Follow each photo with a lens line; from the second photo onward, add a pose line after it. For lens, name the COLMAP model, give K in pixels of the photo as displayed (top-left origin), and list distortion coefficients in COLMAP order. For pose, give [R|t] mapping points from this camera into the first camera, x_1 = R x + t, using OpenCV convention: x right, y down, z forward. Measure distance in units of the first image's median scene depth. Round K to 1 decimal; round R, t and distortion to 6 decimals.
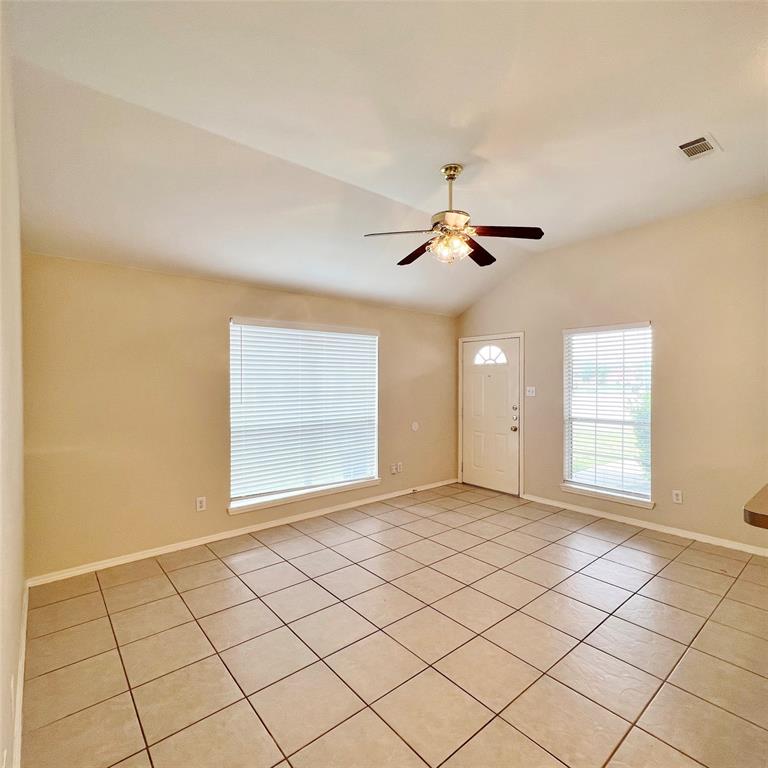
lens RADIAL K [[414.3, 0, 386.6], [0, 414.3, 381.1], [0, 0, 1]] dist [0.001055, 0.003533]
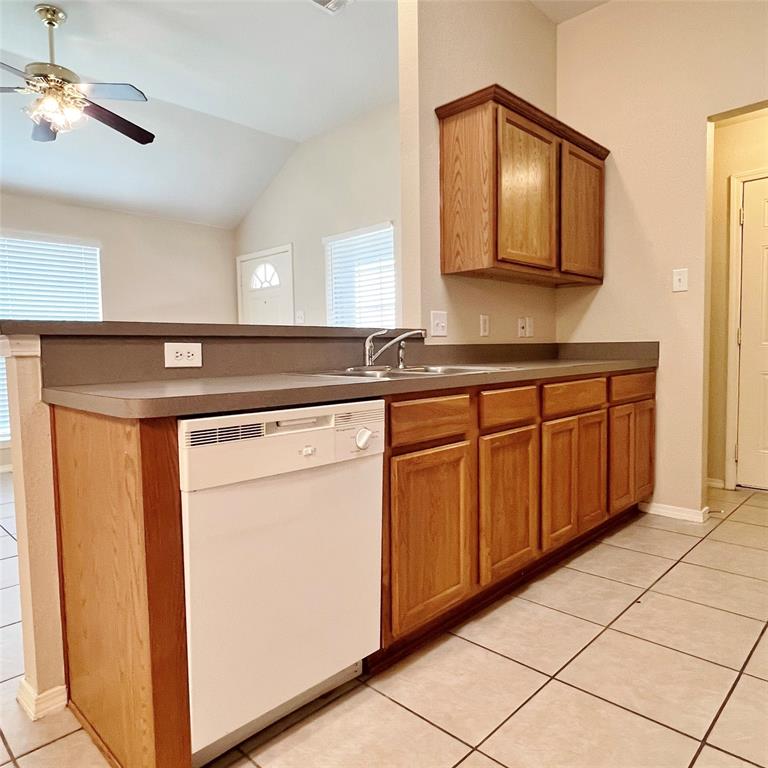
lens RADIAL K [[542.5, 0, 380.1], [0, 542.5, 385.4], [0, 0, 1]] dist [0.005759, -0.010865]
pose [[0.995948, -0.023472, 0.086812, 0.424908], [0.017745, 0.997651, 0.066165, 0.094598], [-0.088161, -0.064357, 0.994025, -0.088278]]
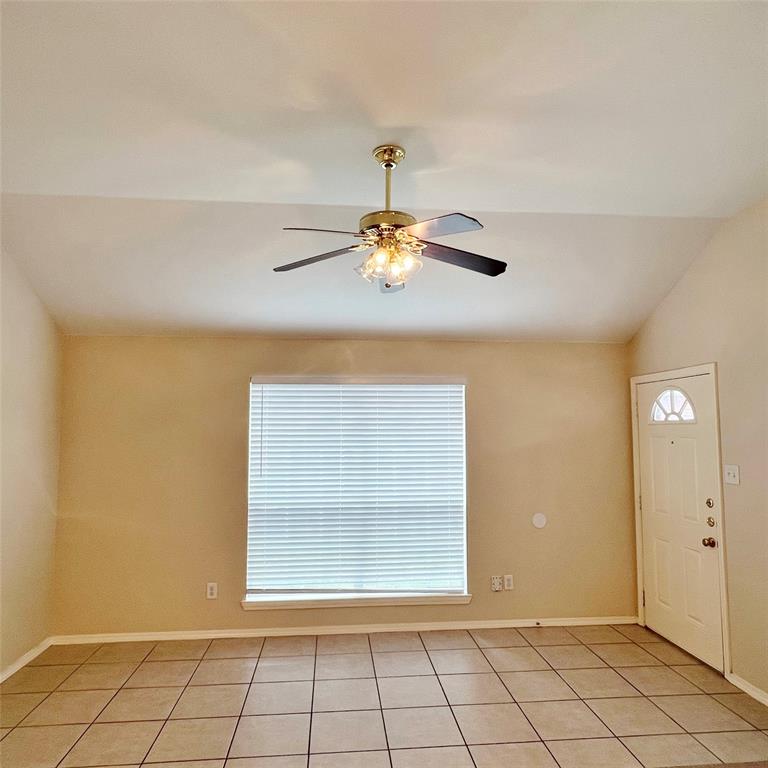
lens RADIAL K [[542.5, 0, 385.1], [0, 542.5, 384.7], [0, 0, 1]] dist [0.005759, -0.010865]
pose [[0.819064, -0.047915, -0.571697, 0.402054], [0.000246, 0.996535, -0.083170, -0.033003], [0.573701, 0.067981, 0.816238, 0.180733]]
